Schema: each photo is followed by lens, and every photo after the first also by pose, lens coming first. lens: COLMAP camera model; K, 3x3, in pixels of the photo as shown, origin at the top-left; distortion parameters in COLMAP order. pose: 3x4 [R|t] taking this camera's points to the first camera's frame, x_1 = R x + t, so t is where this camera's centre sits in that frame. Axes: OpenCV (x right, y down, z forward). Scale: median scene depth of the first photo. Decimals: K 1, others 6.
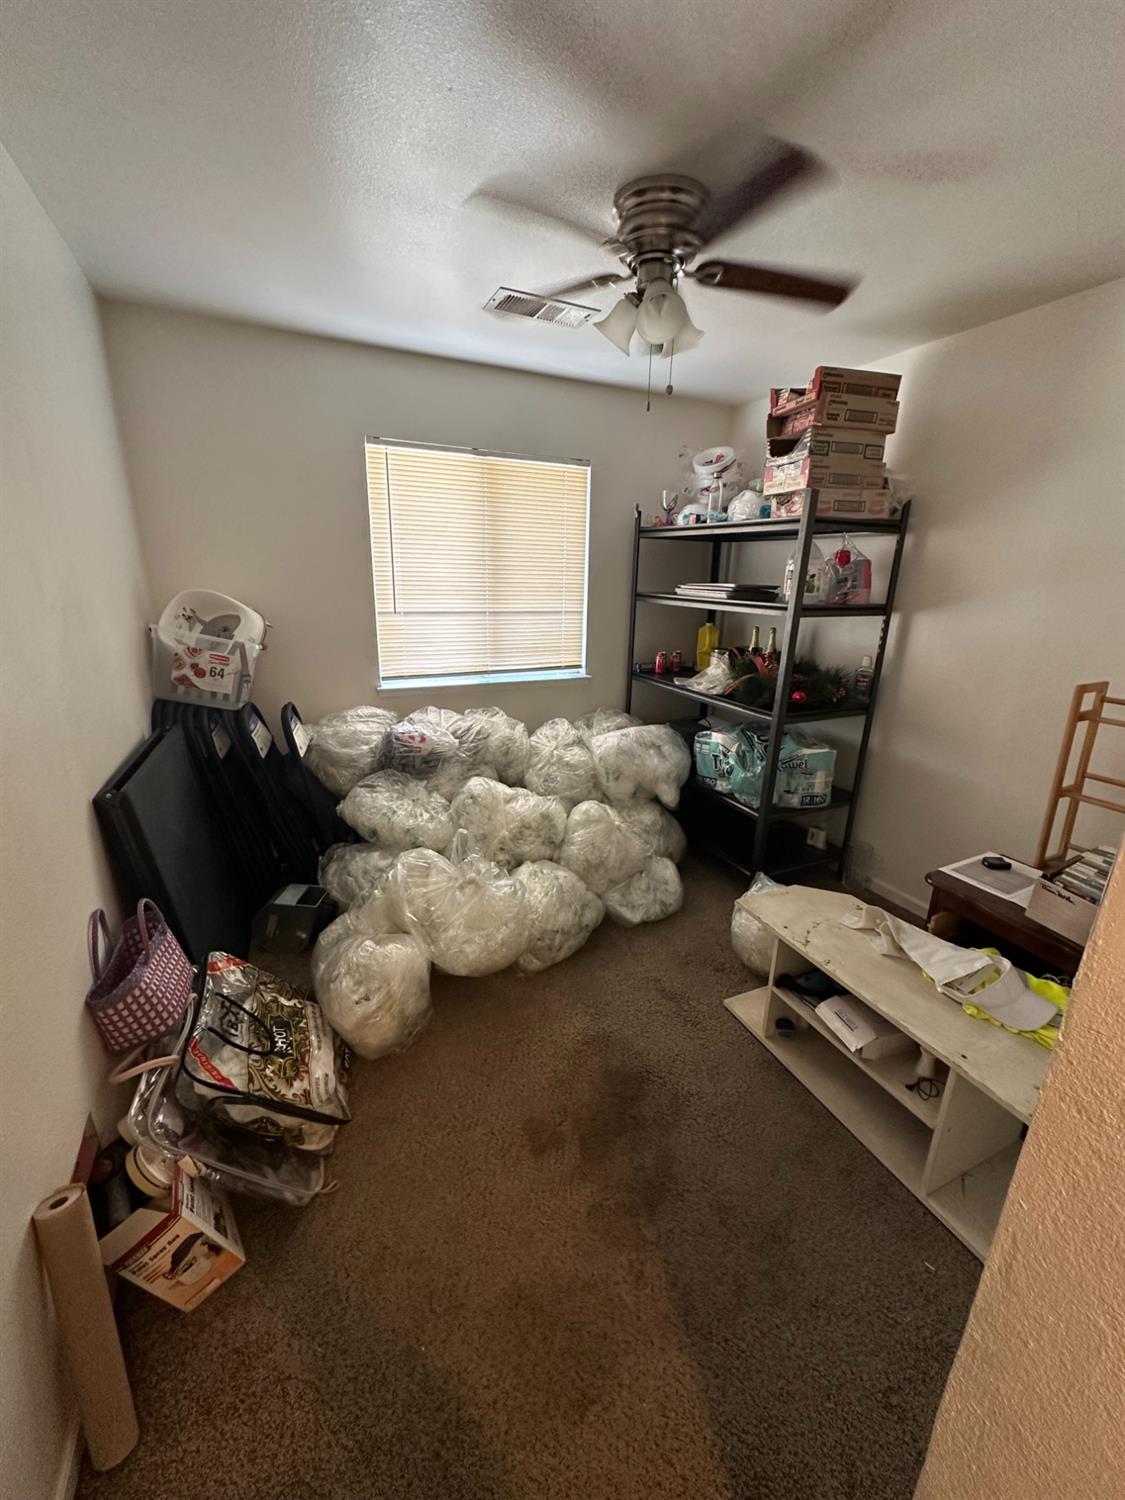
lens RADIAL K [[603.8, 0, 562.6], [0, 603.8, 743.6], [0, 0, 1]] dist [-0.000290, -0.000144]
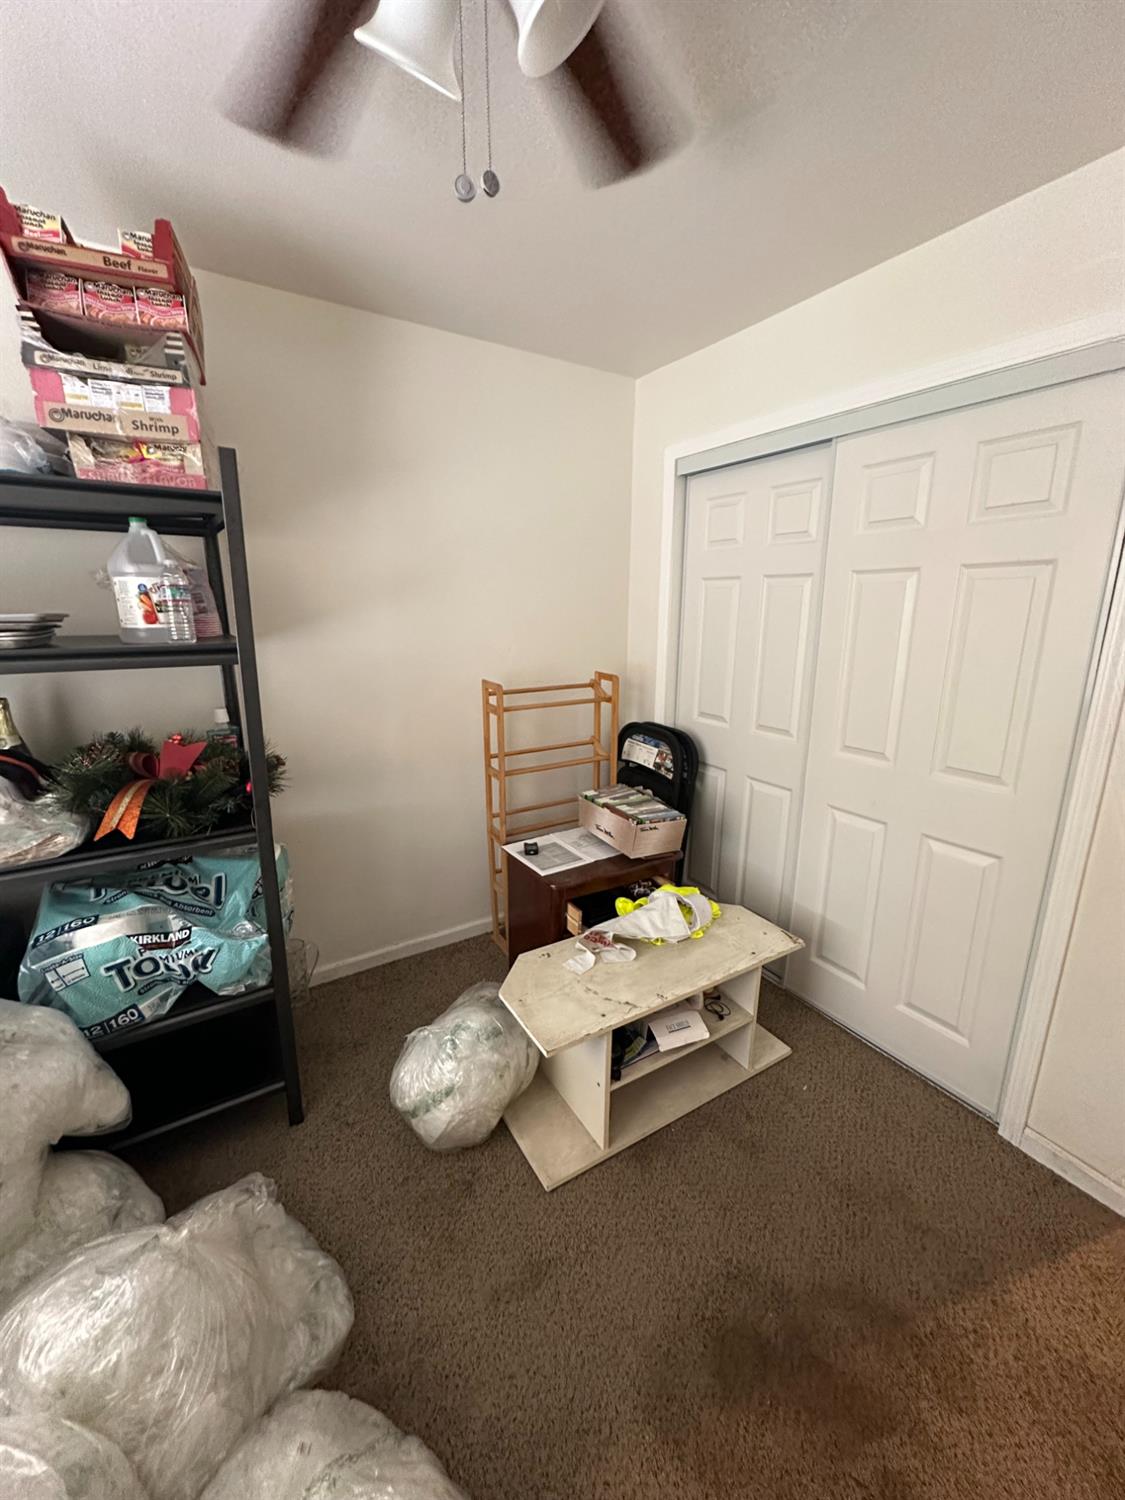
lens RADIAL K [[603.8, 0, 570.2], [0, 603.8, 749.7], [0, 0, 1]] dist [-0.000290, -0.000144]
pose [[-0.121343, -0.250814, 0.960400, -0.320027], [0.270075, 0.922705, 0.275092, -0.263597], [-0.955163, 0.292760, -0.044225, 0.942813]]
